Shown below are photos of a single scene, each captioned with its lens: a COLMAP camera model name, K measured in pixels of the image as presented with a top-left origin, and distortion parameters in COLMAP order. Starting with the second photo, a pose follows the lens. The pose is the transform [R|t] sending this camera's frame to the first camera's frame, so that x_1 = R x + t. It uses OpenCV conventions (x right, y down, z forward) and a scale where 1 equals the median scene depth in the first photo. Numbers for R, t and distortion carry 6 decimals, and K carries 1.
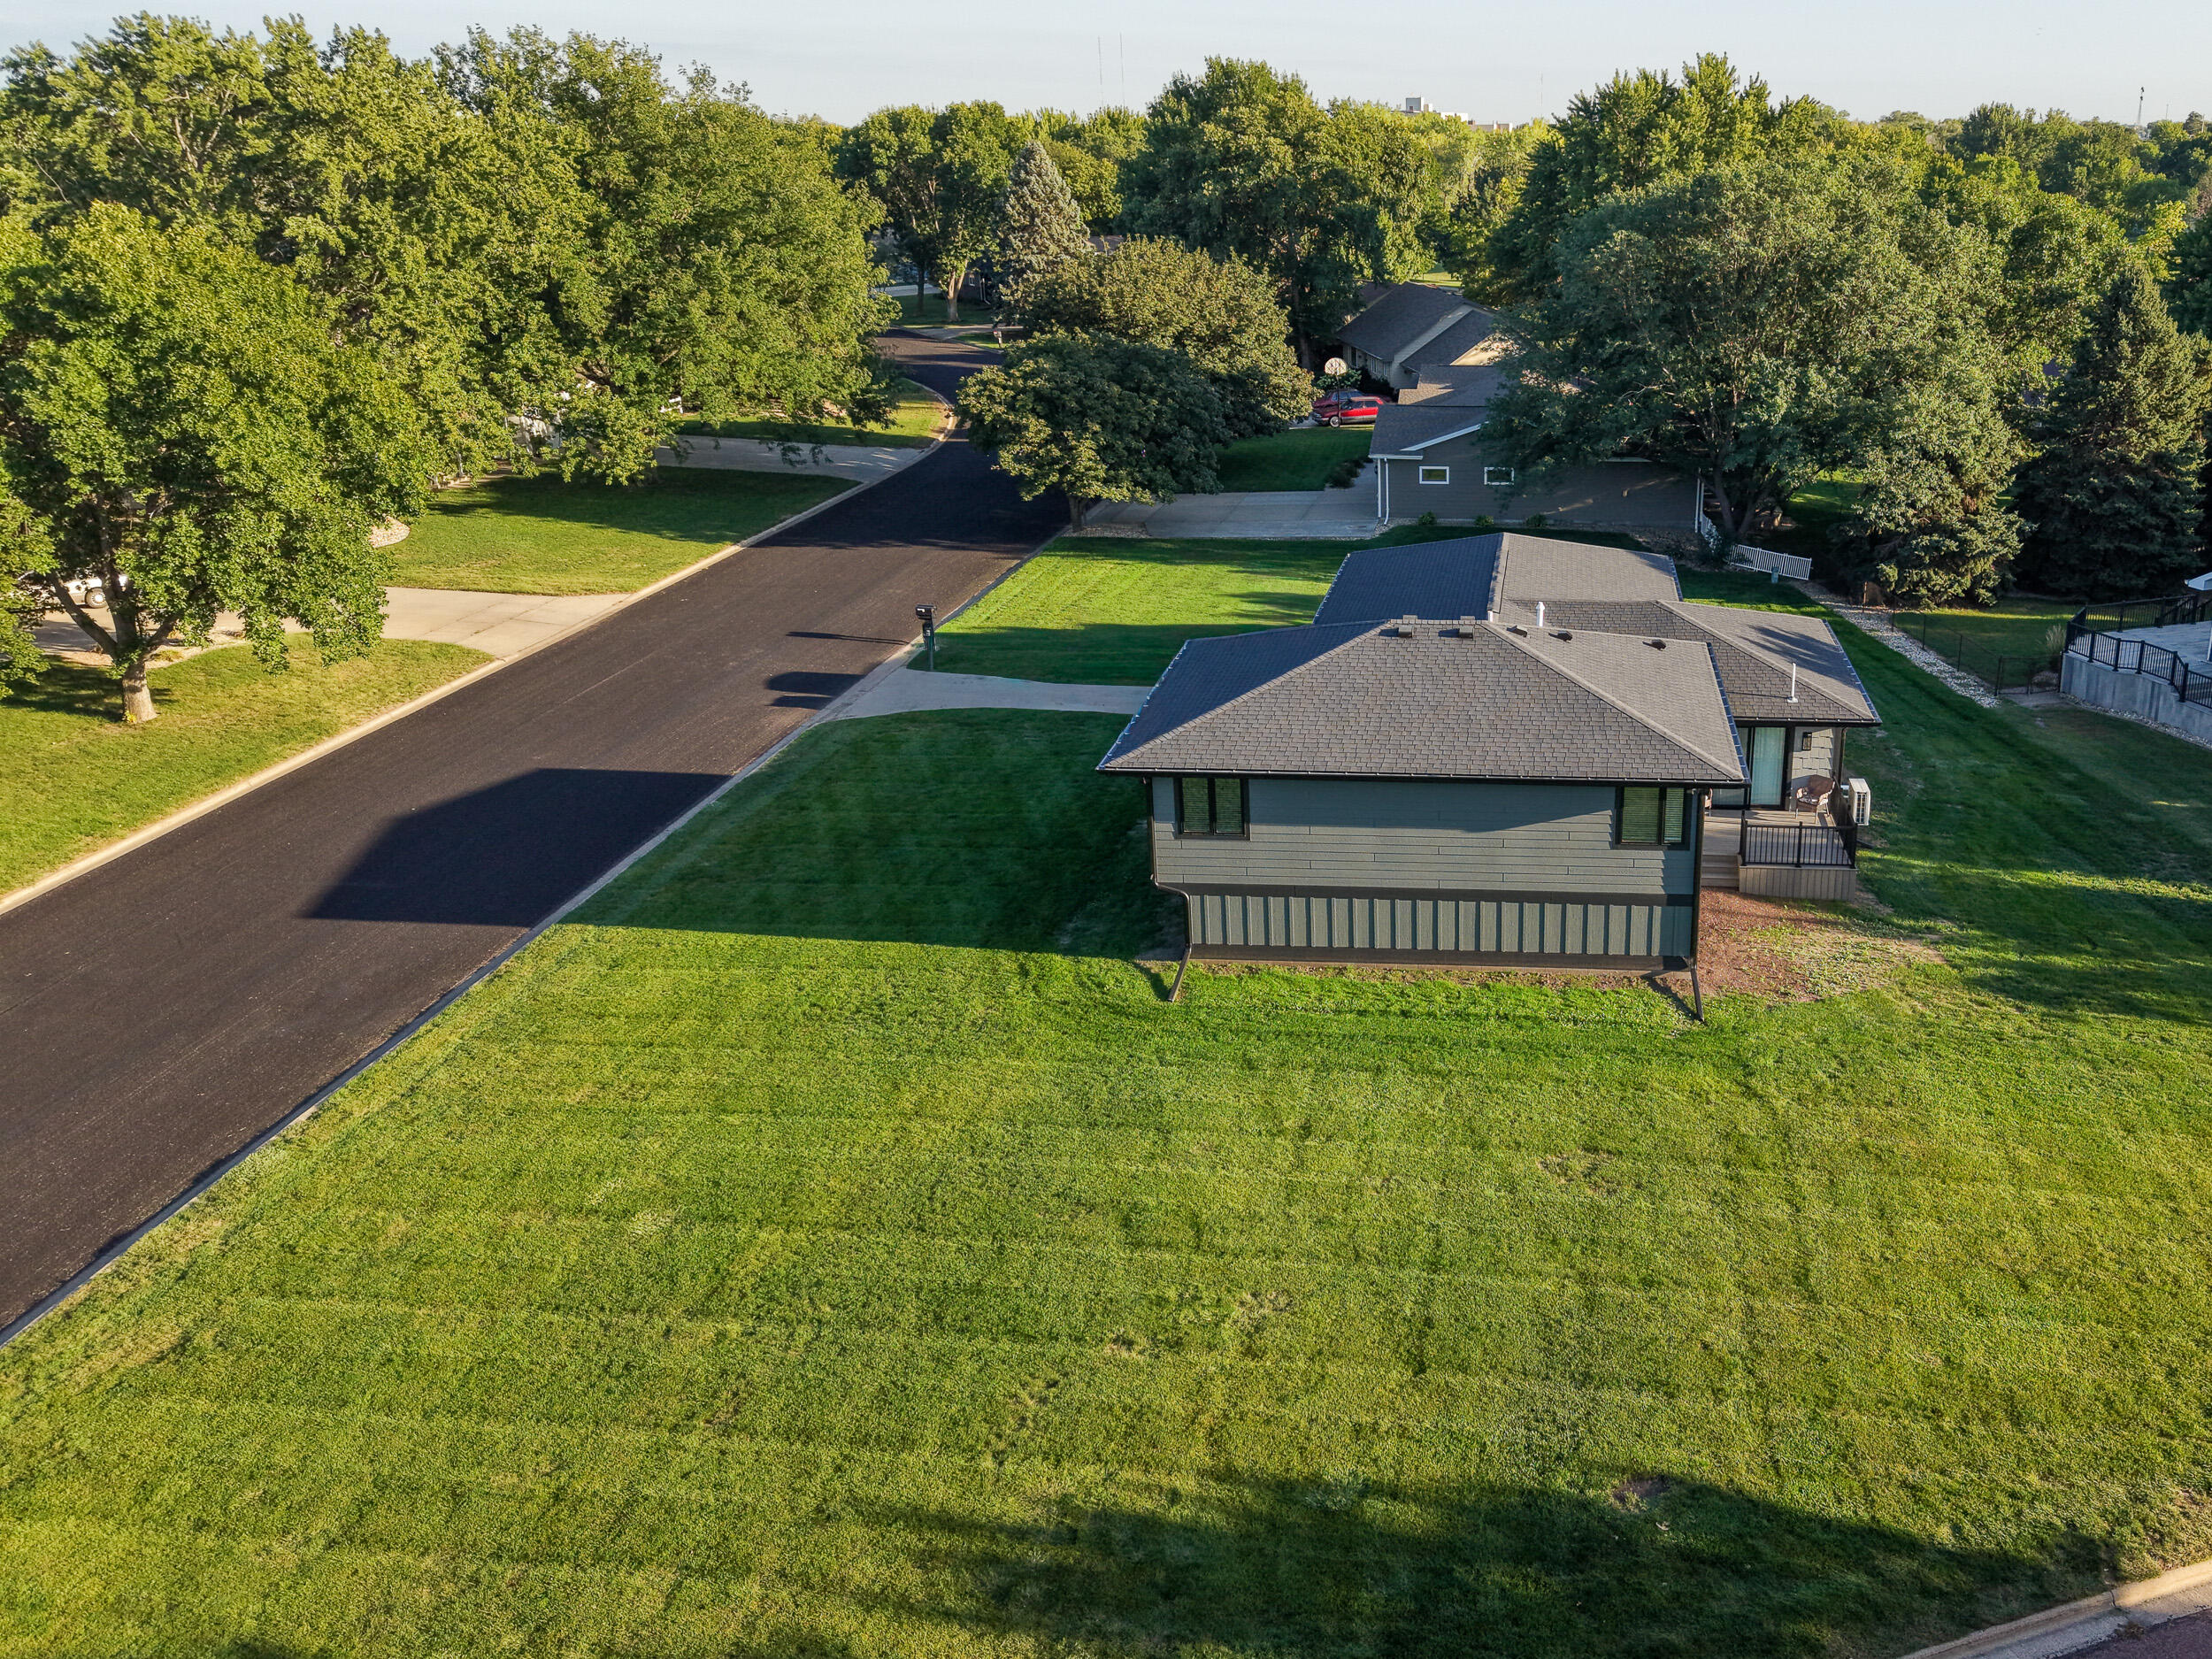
lens RADIAL K [[1967.6, 0, 1106.0], [0, 1967.6, 829.5], [0, 0, 1]] dist [0.004373, 0.016899]
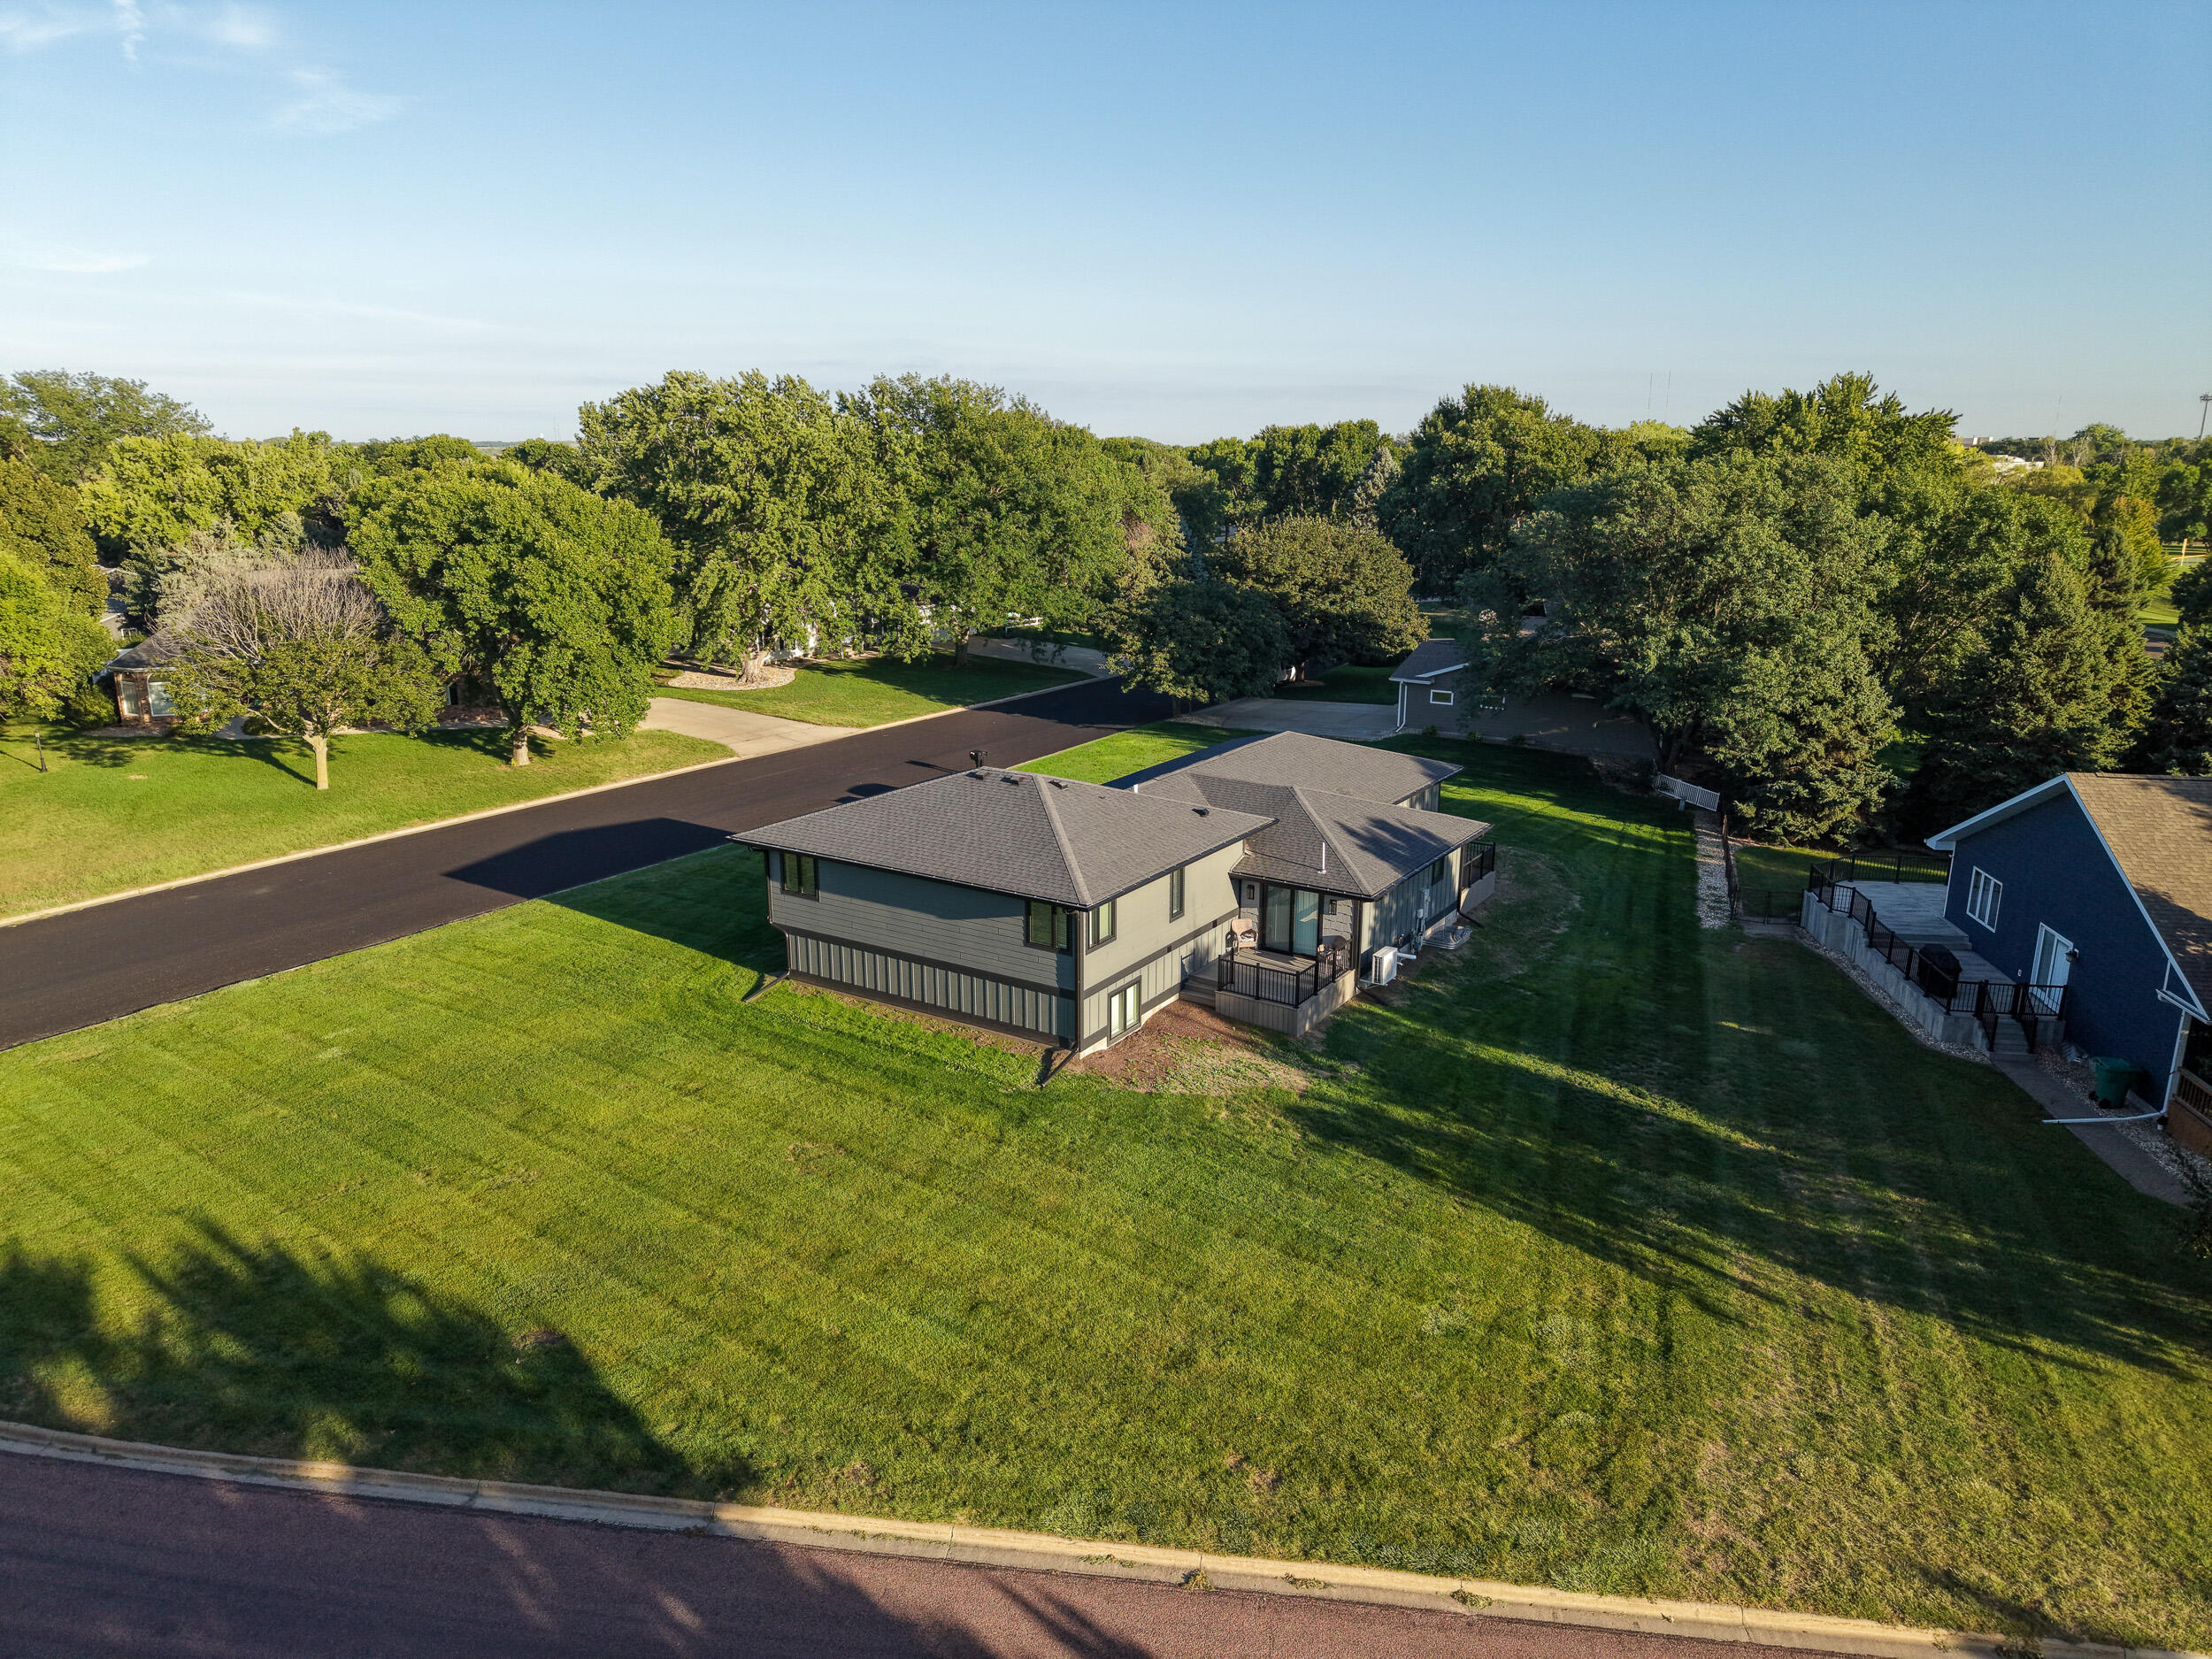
lens RADIAL K [[1456.1, 0, 1106.0], [0, 1456.1, 829.5], [0, 0, 1]] dist [0.056337, -0.074458]
pose [[0.878445, 0.122357, -0.461912, 0.592906], [-0.162943, 0.985426, -0.048846, -0.022892], [0.449203, 0.118174, 0.885580, 0.111325]]
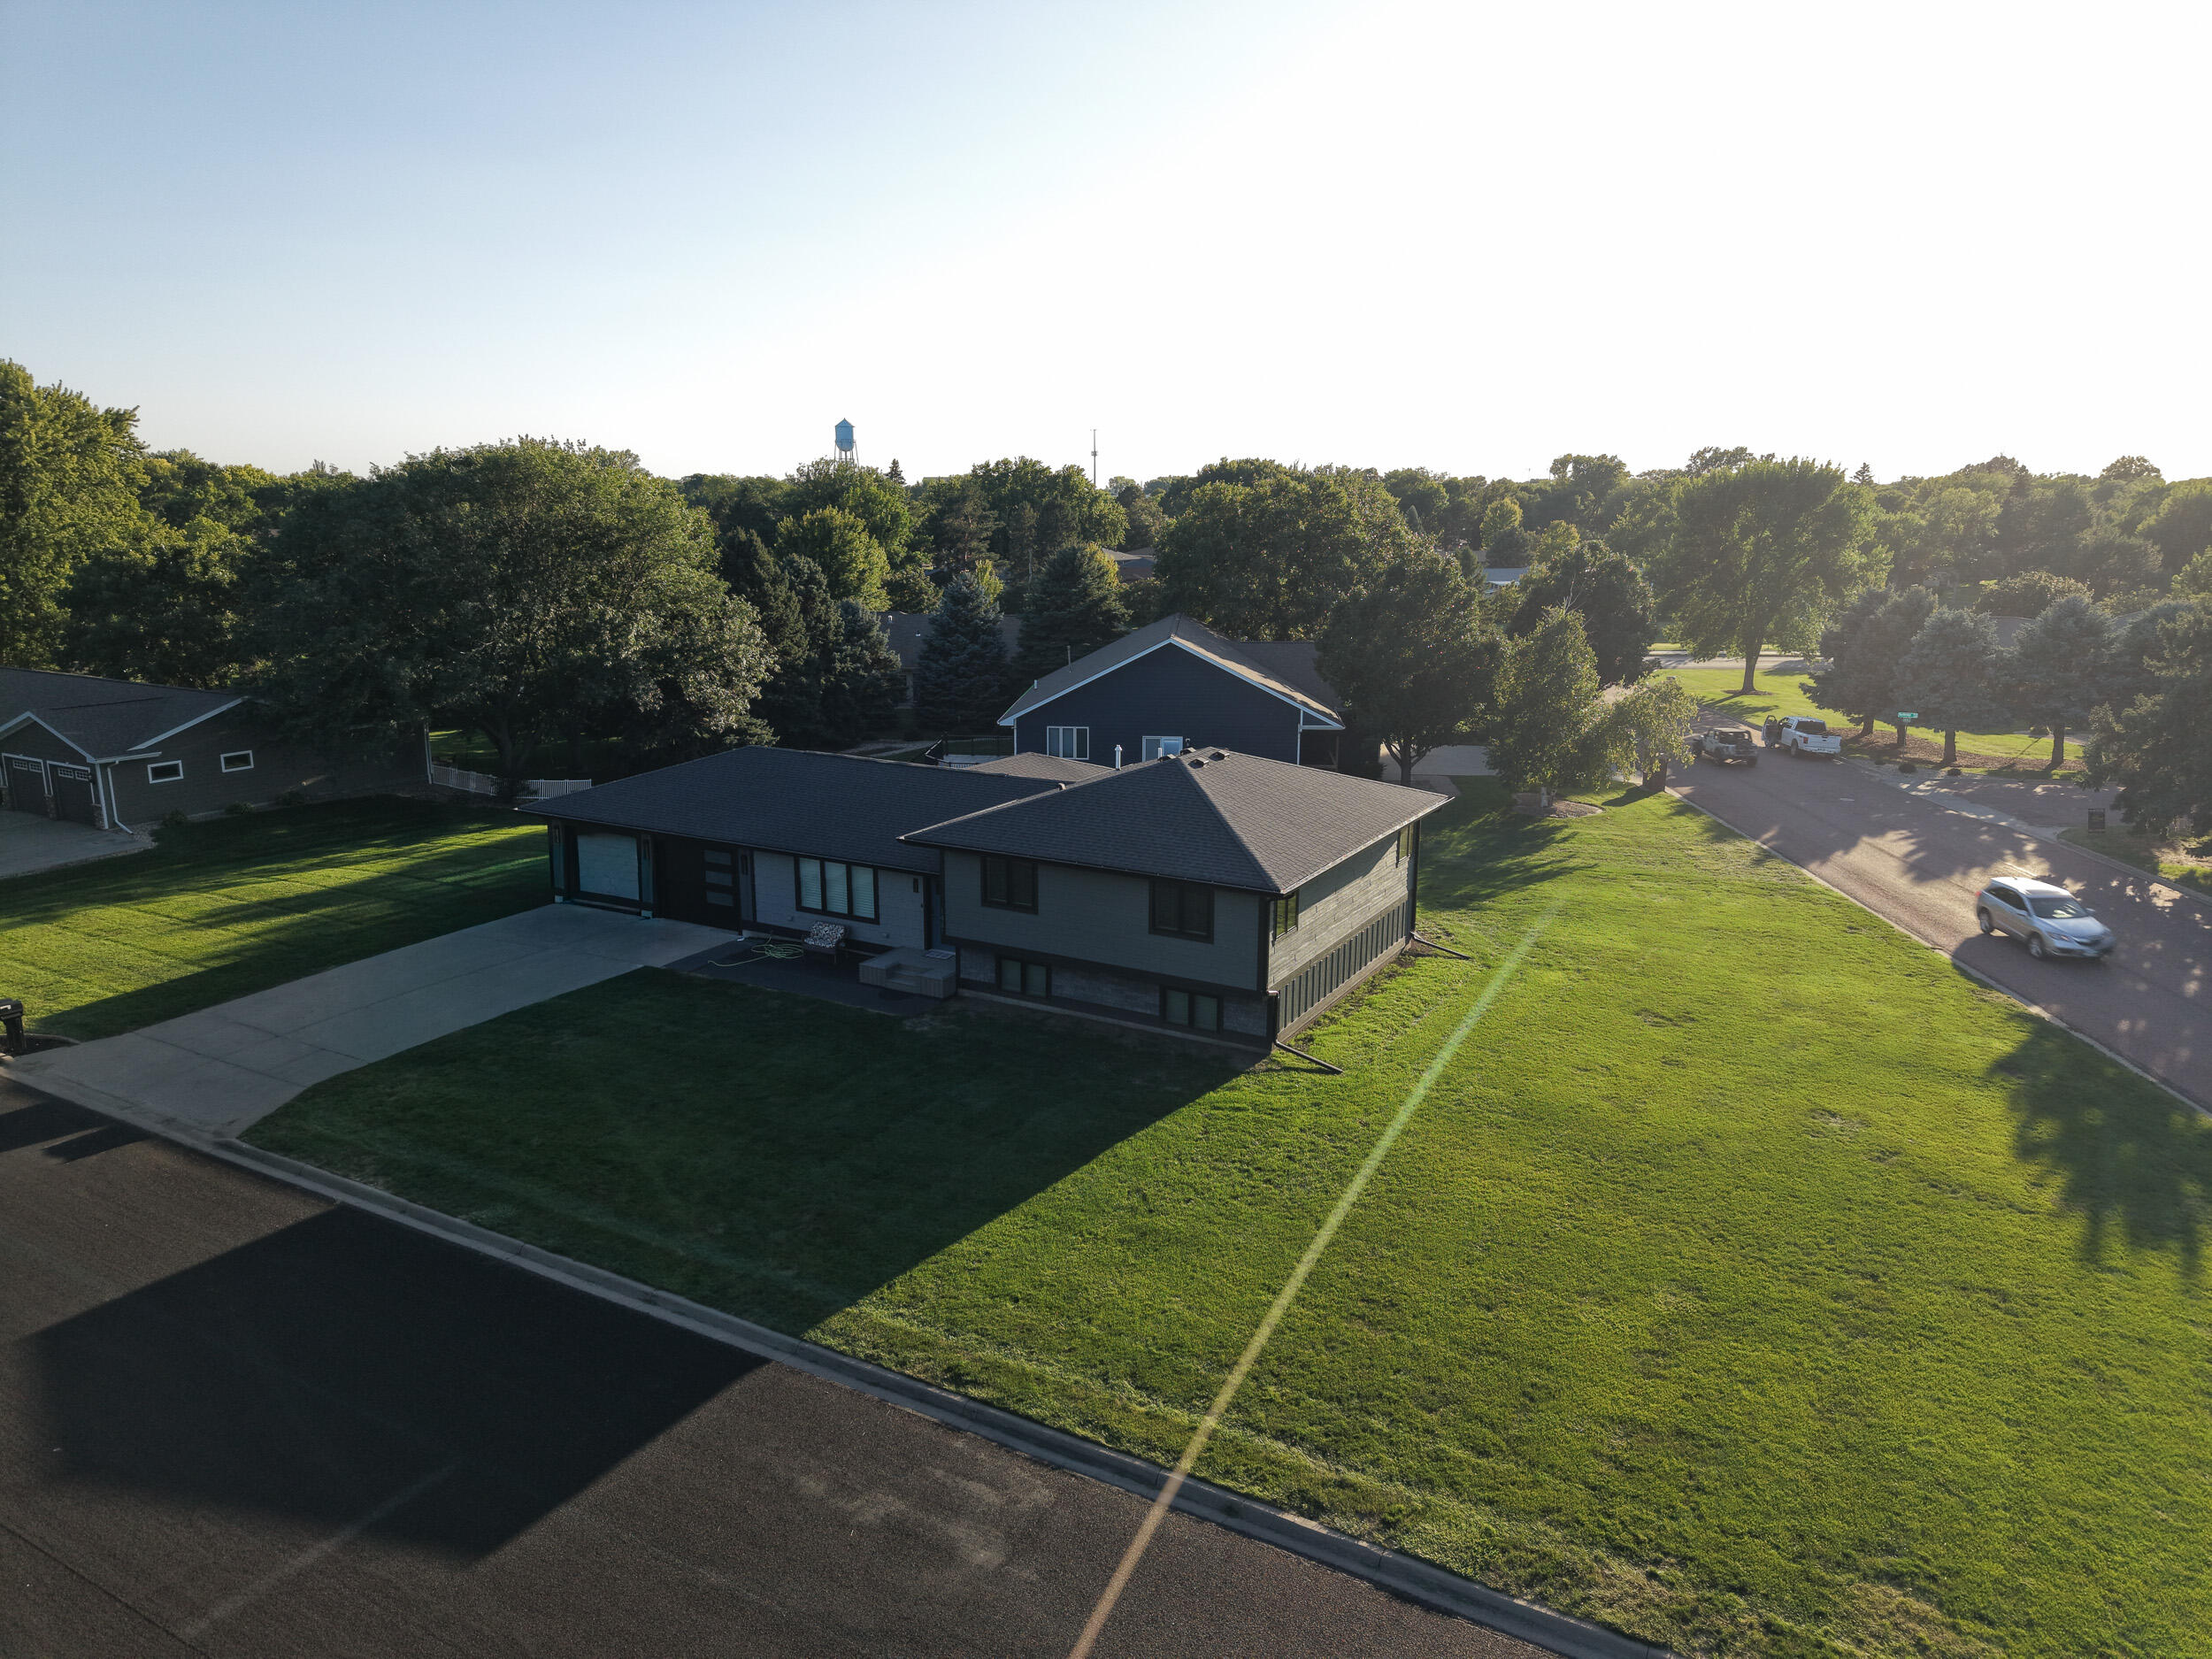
lens RADIAL K [[1456.1, 0, 1106.0], [0, 1456.1, 829.5], [0, 0, 1]] dist [0.056337, -0.074458]
pose [[0.434140, -0.195606, 0.879352, -0.704541], [0.299280, 0.952016, 0.064014, -0.124201], [-0.849679, 0.235381, 0.471849, 0.561895]]
